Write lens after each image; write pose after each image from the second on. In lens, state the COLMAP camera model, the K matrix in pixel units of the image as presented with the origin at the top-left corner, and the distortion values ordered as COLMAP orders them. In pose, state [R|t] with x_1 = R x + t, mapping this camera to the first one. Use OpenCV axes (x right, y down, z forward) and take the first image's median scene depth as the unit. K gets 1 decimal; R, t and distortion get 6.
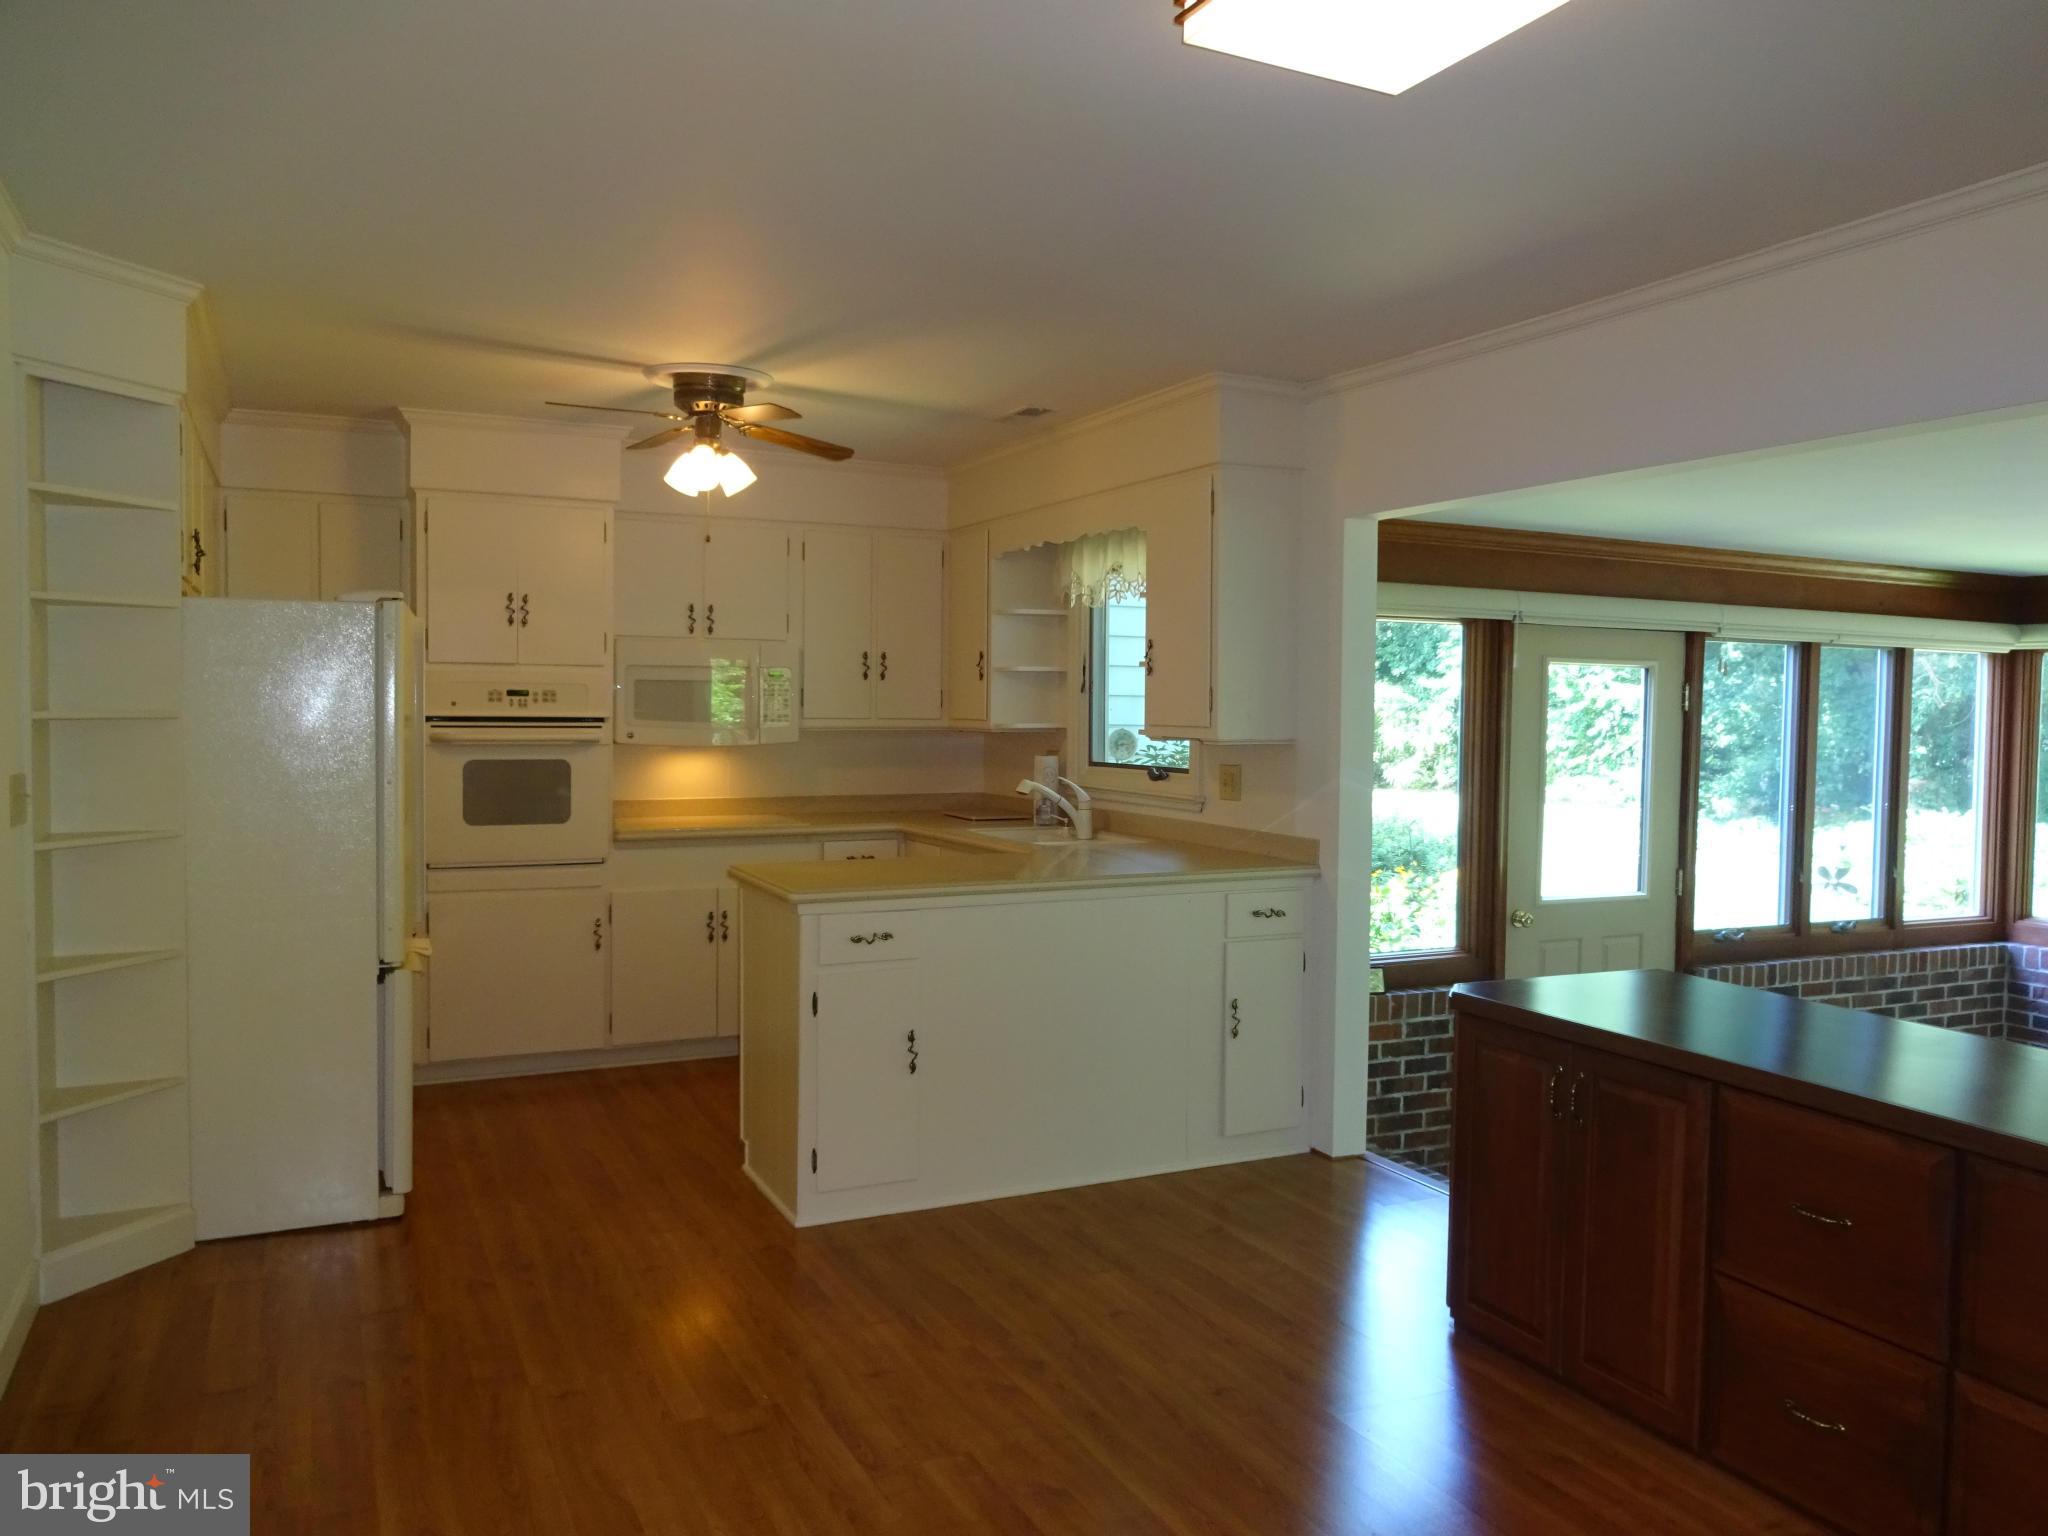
lens RADIAL K [[1509.9, 0, 1026.3], [0, 1509.9, 783.1], [0, 0, 1]] dist [-0.003886, -0.002048]
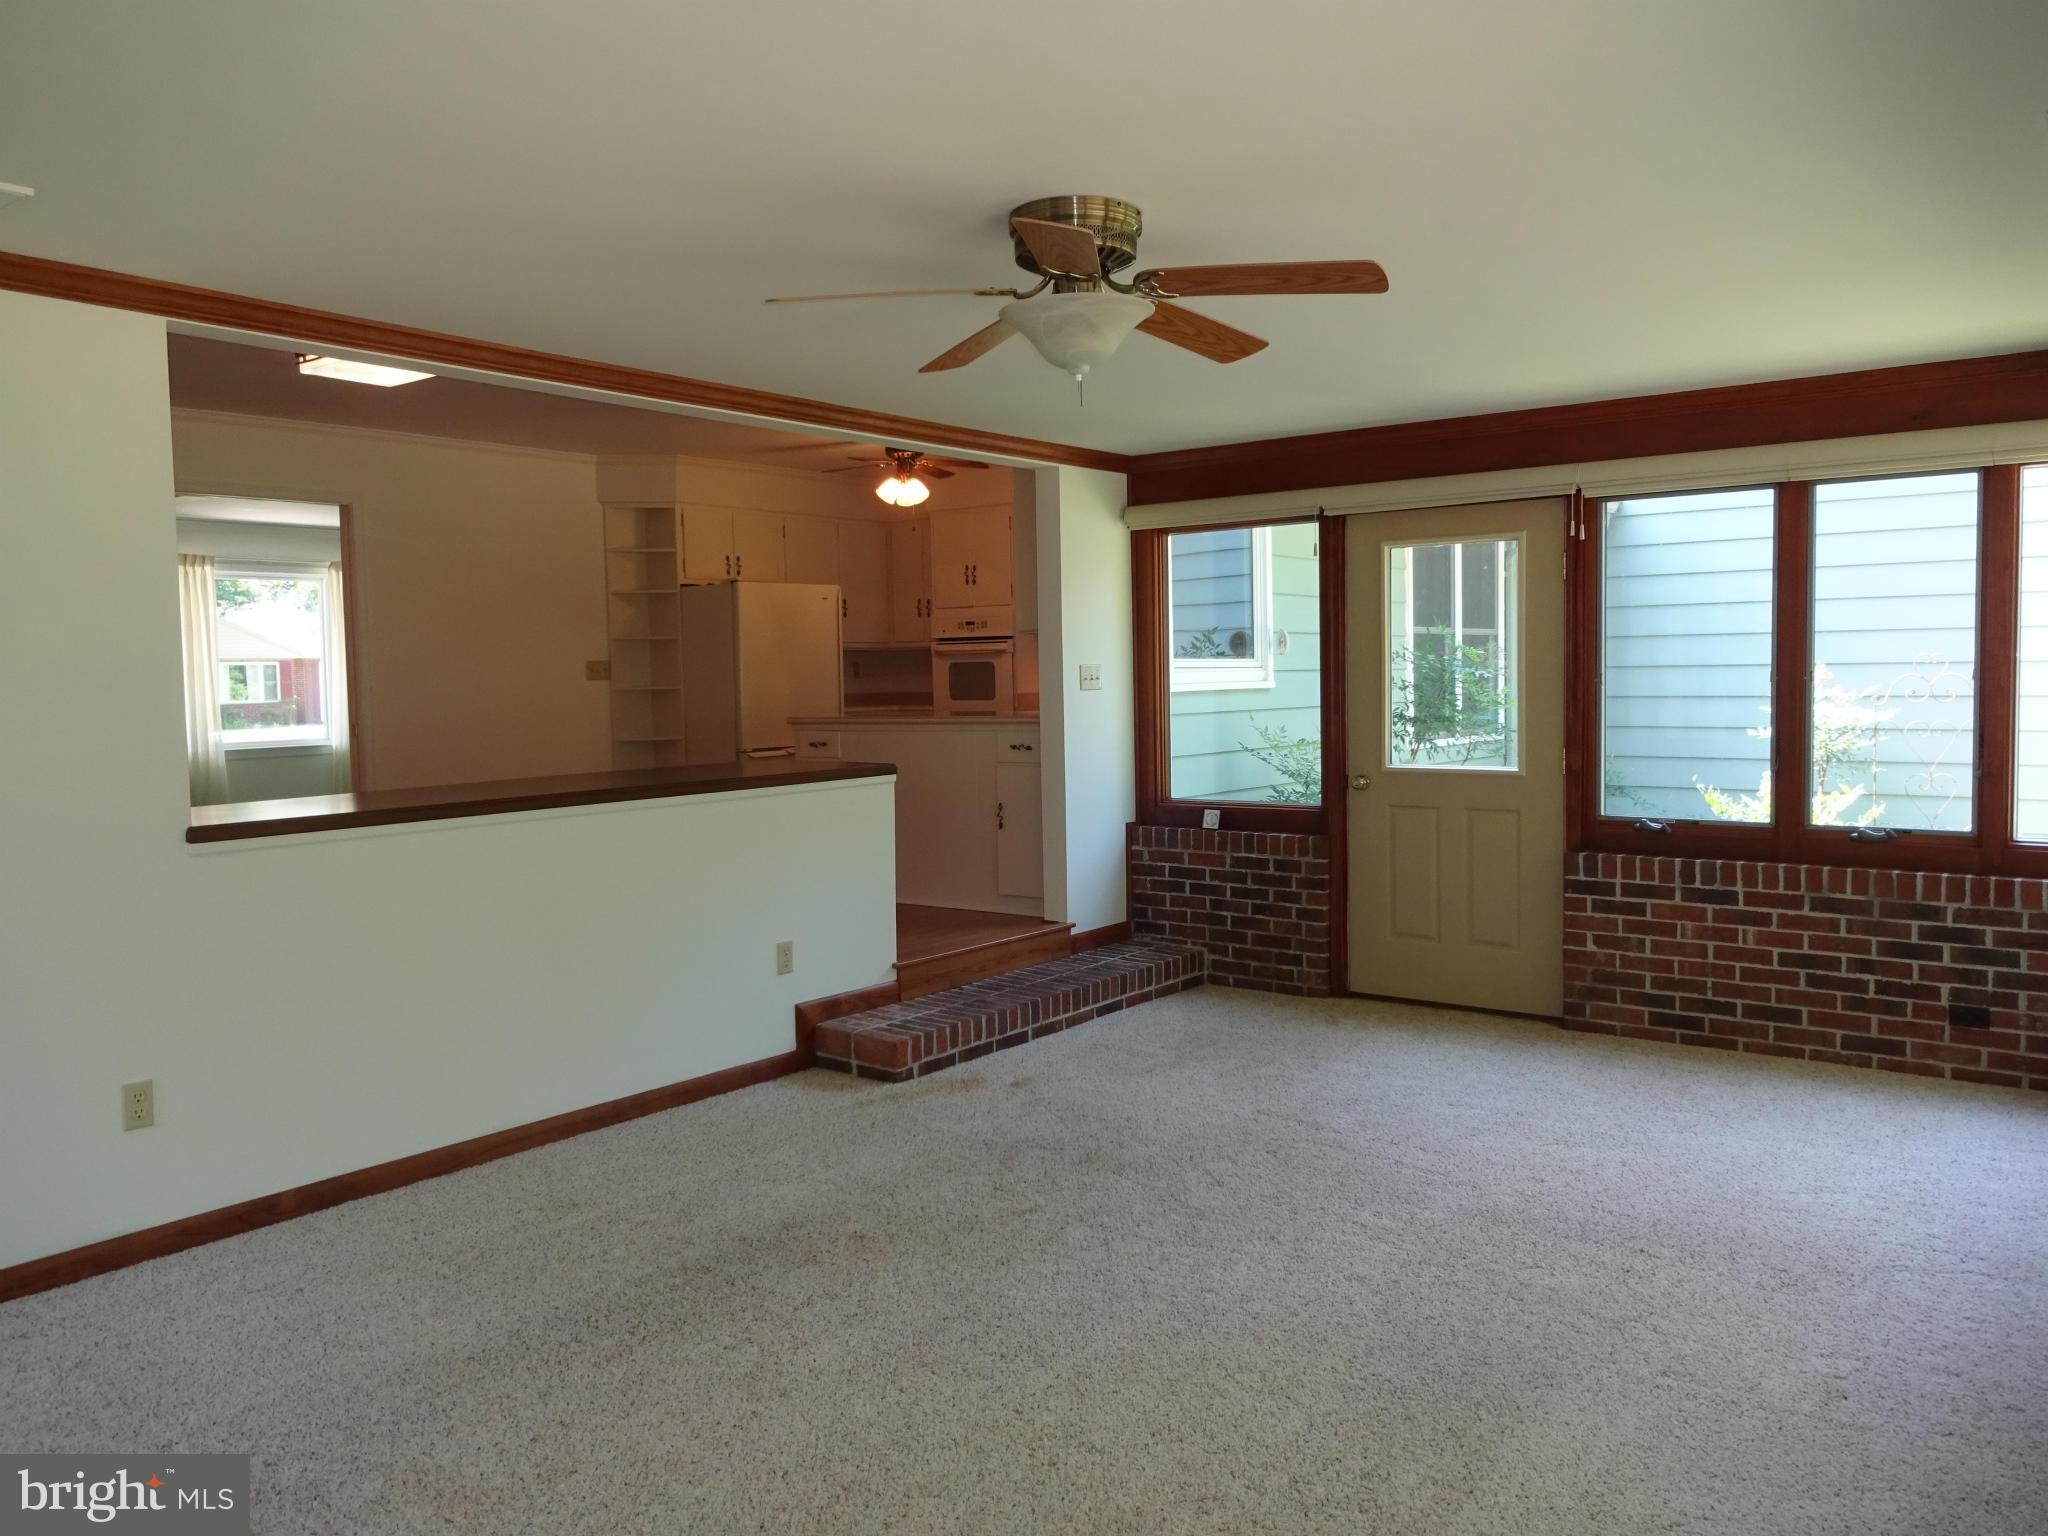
lens RADIAL K [[1509.9, 0, 1023.0], [0, 1509.9, 766.3], [0, 0, 1]] dist [-0.003886, -0.002048]
pose [[0.439096, 0.033768, -0.897805, 1.163008], [-0.015209, 0.999430, 0.030152, 0.046963], [0.898312, 0.000415, 0.439359, 0.280471]]
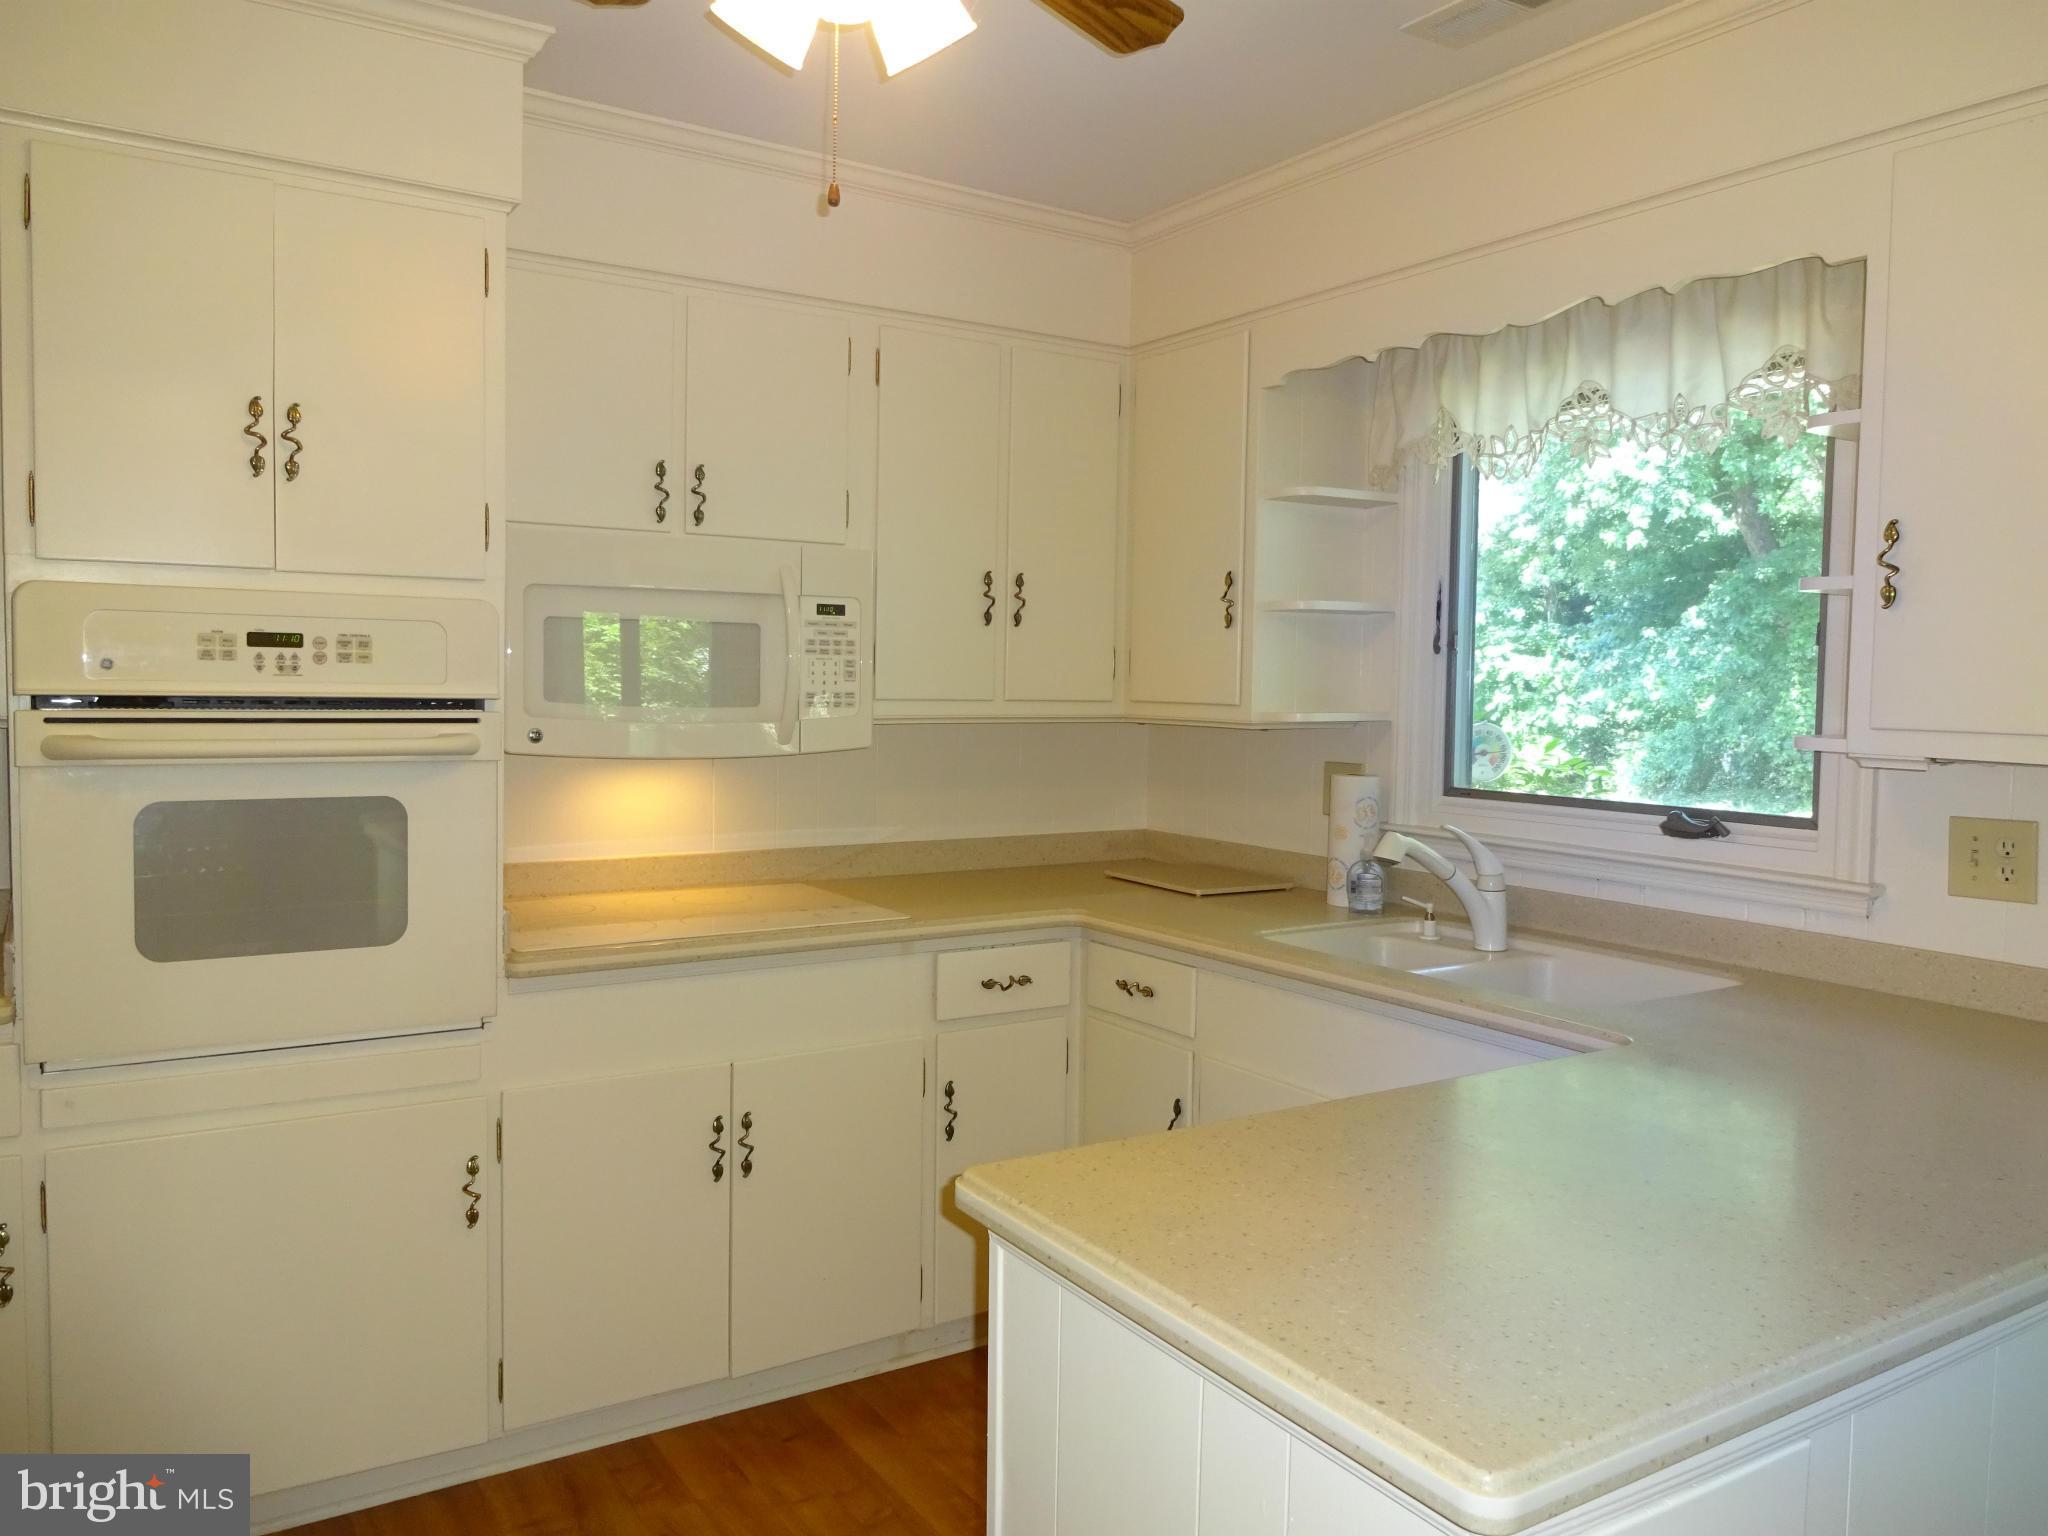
lens RADIAL K [[1509.9, 0, 1018.4], [0, 1509.9, 773.9], [0, 0, 1]] dist [-0.003886, -0.002048]
pose [[0.993300, -0.000851, 0.115558, -0.171097], [-0.000860, 0.999891, 0.014762, -0.027384], [-0.115558, -0.014763, 0.993191, 0.529842]]
